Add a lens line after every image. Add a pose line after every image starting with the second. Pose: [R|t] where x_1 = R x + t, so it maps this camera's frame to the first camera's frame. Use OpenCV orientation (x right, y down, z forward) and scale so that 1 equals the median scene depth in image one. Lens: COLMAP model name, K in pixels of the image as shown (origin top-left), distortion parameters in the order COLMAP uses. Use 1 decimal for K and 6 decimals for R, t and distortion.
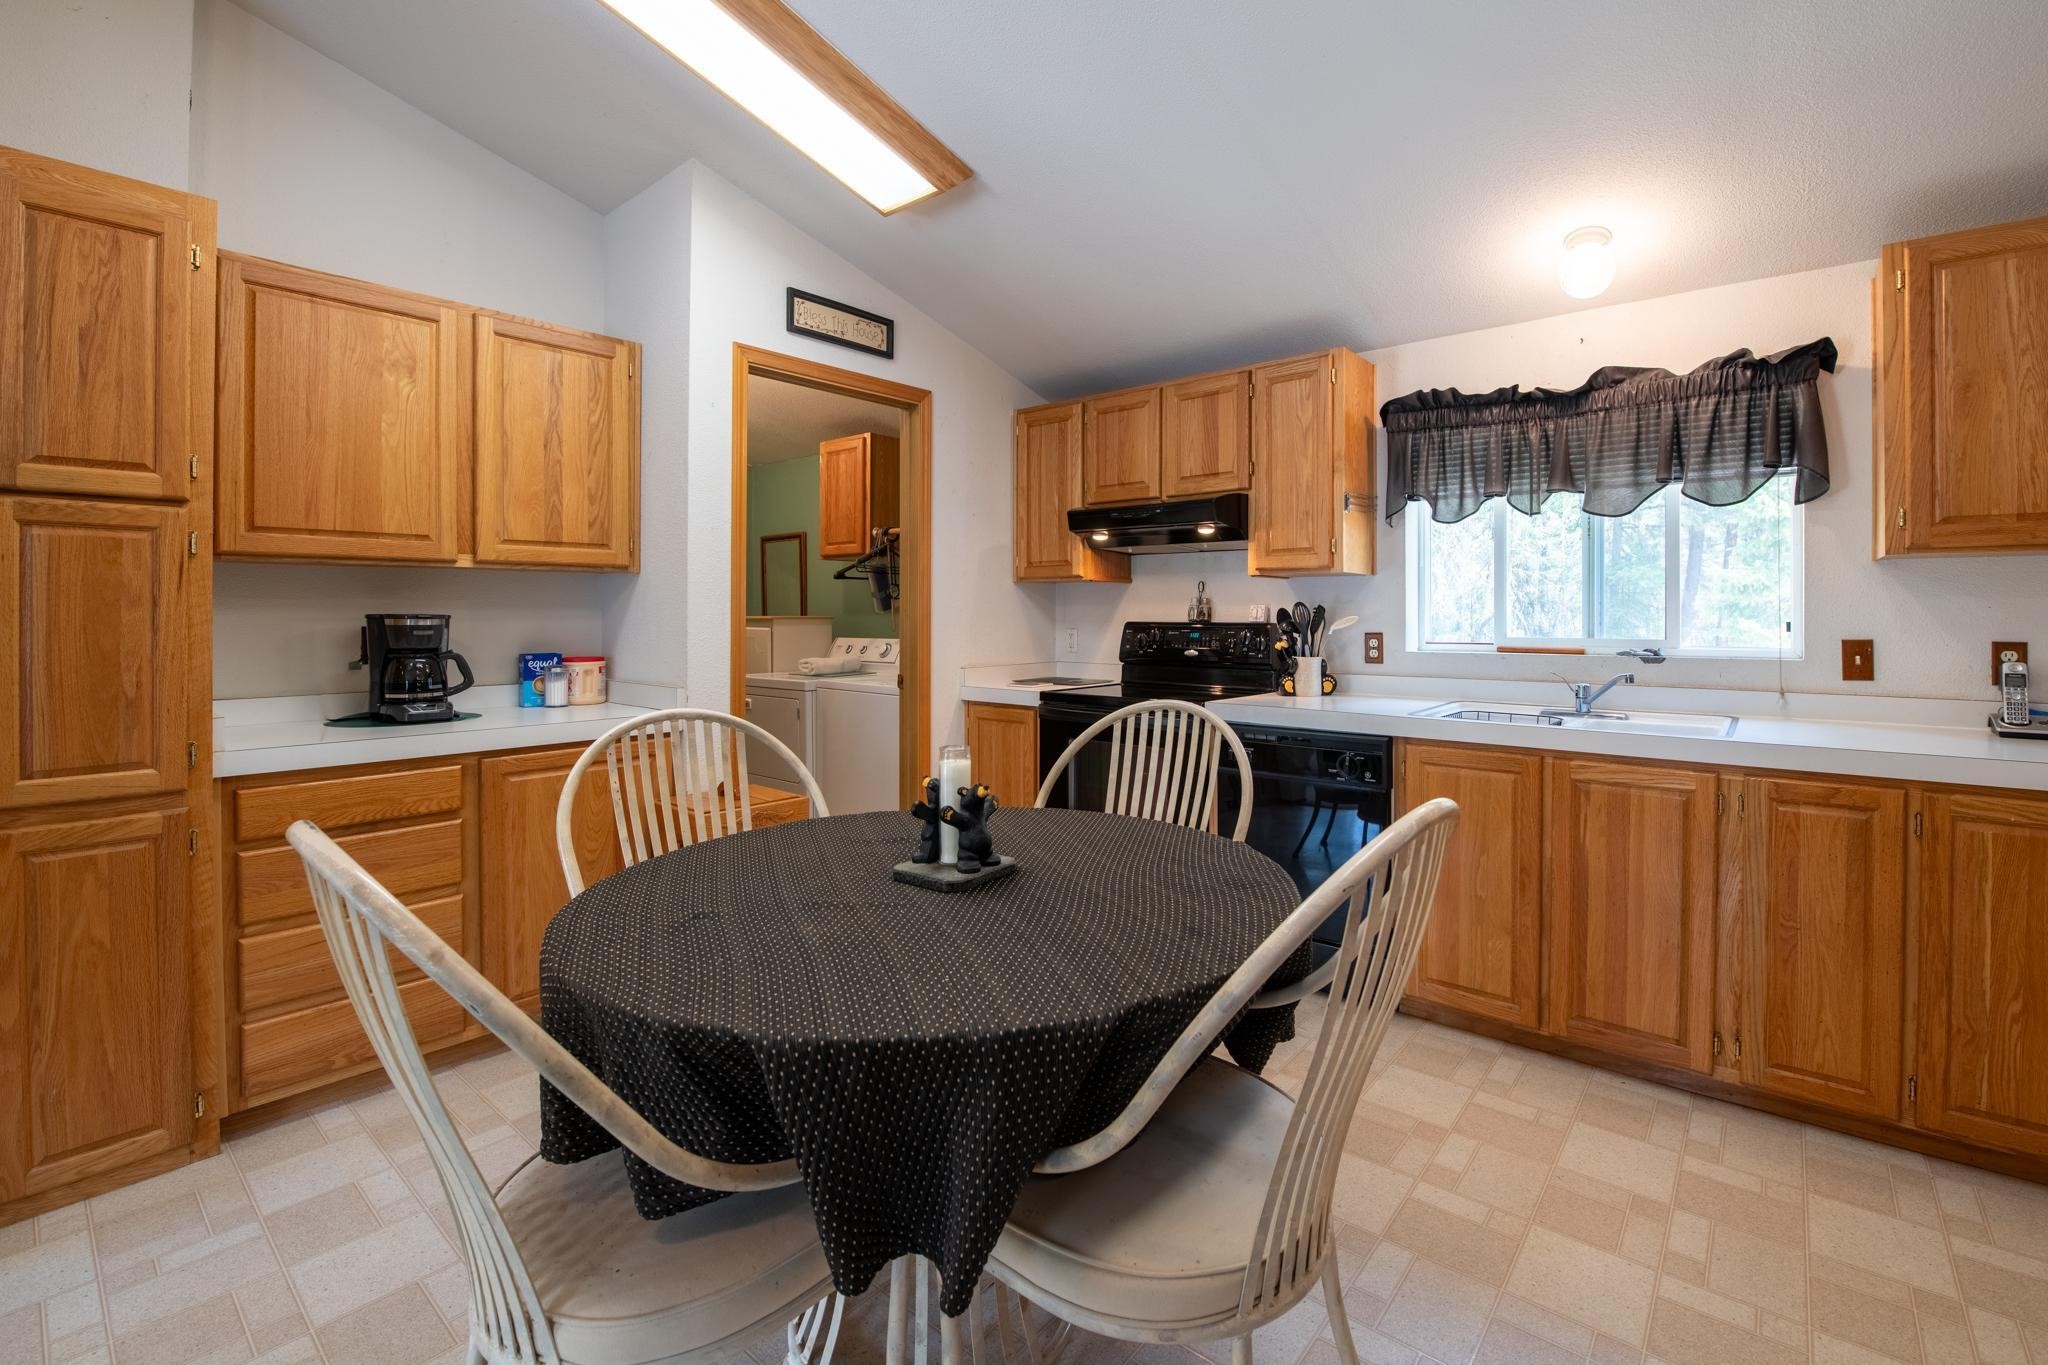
lens RADIAL K [[867.7, 0, 1114.9], [0, 867.7, 618.1], [0, 0, 1]] dist [-0.032860, 0.000005]
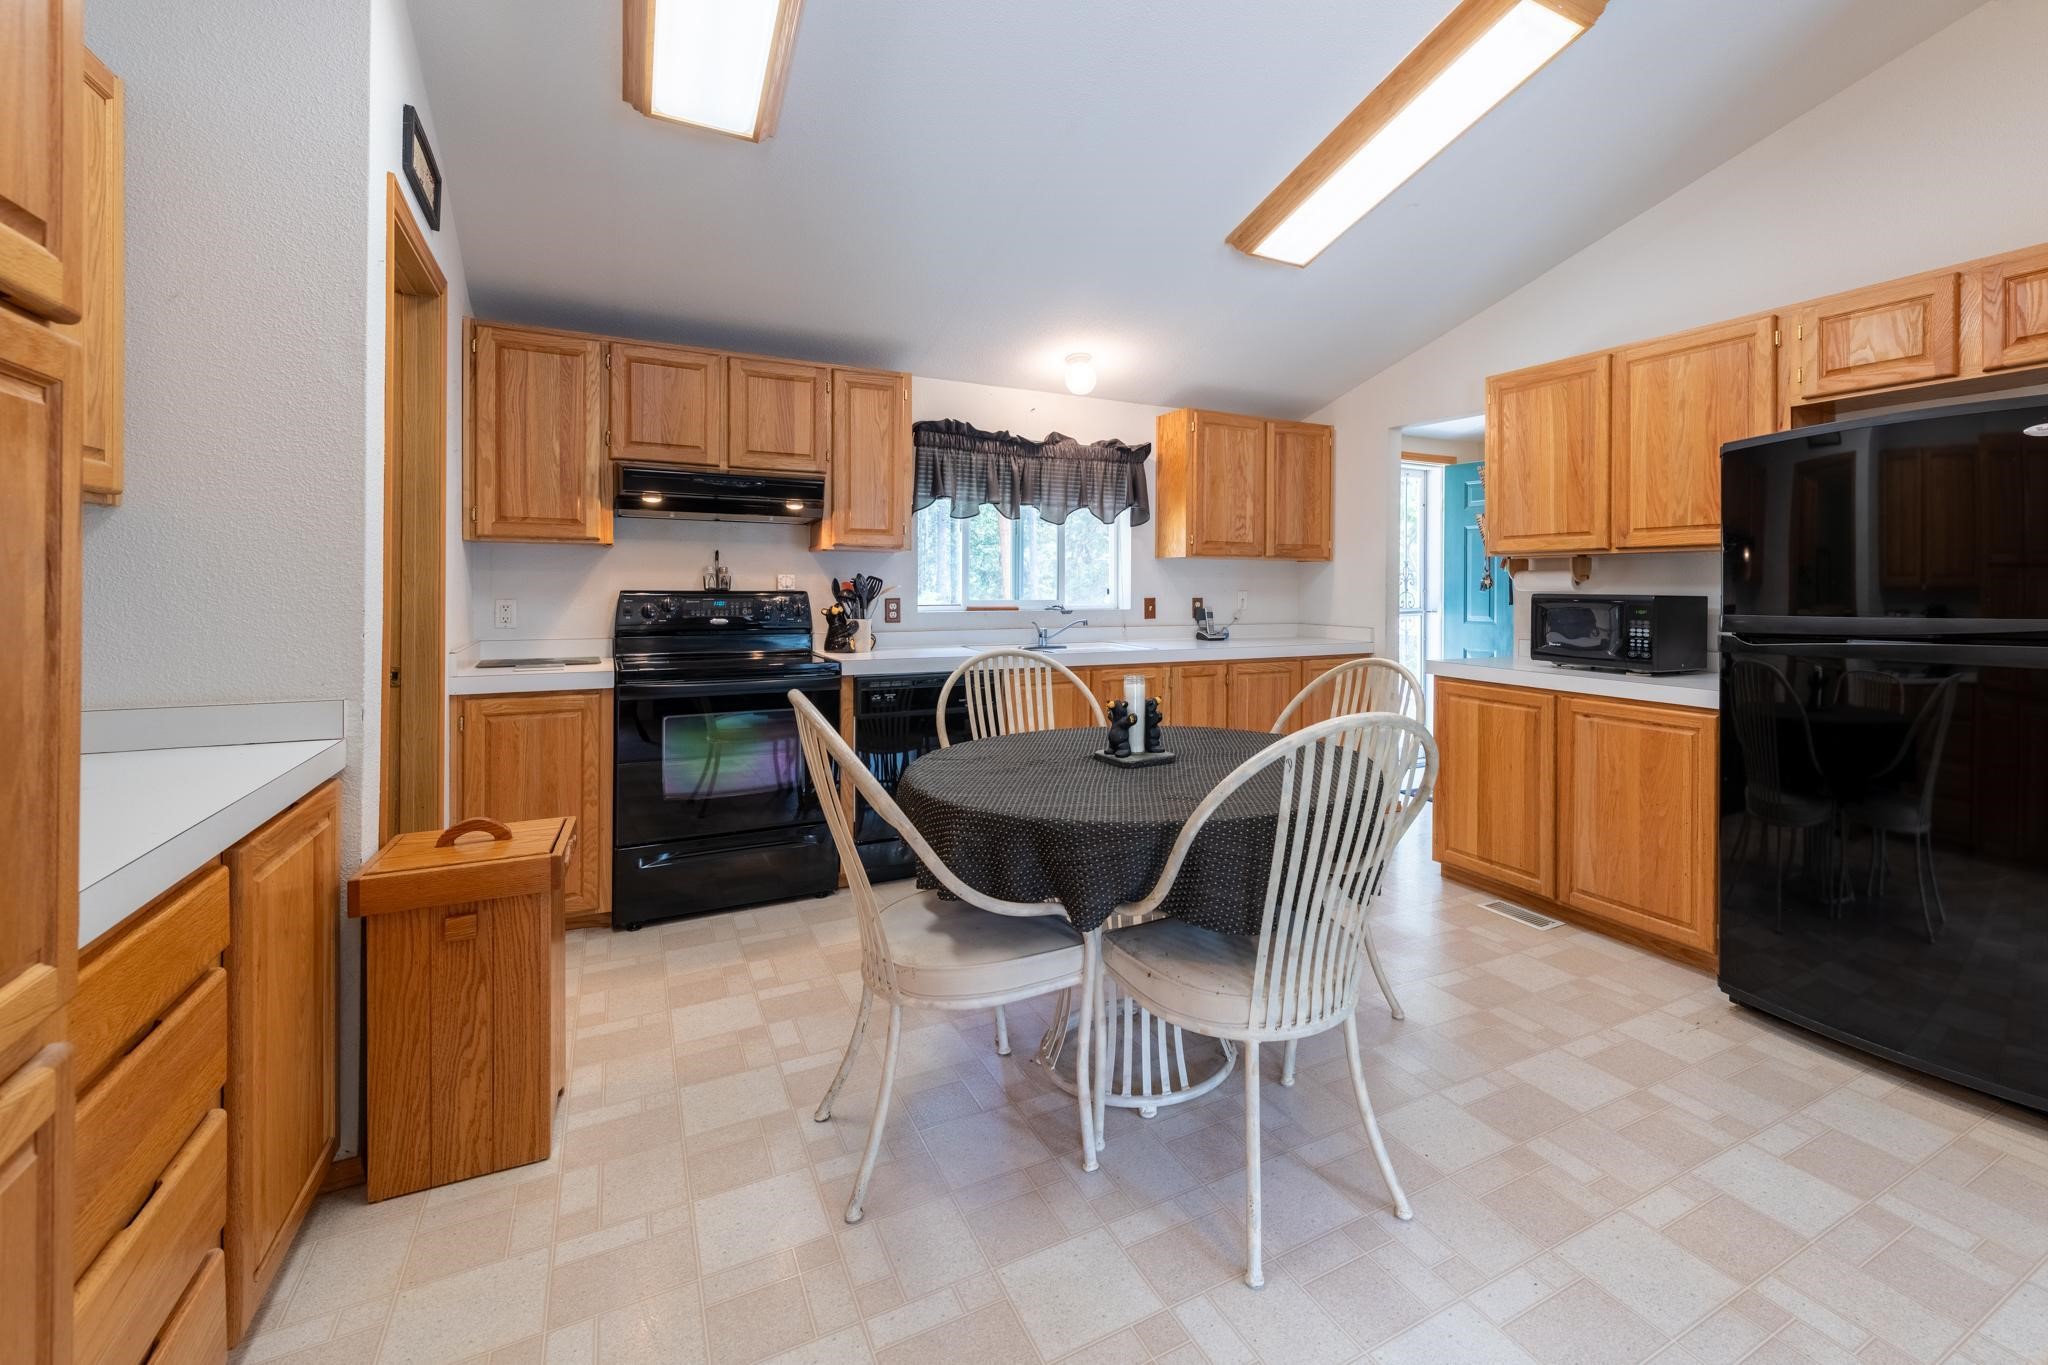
lens RADIAL K [[878.5, 0, 1112.6], [0, 878.5, 590.3], [0, 0, 1]] dist [0.000433, -0.000177]
pose [[0.402934, -0.004768, 0.915217, -0.832259], [-0.002389, 0.999978, 0.006261, -0.004187], [-0.915226, -0.004709, 0.402913, 0.211508]]
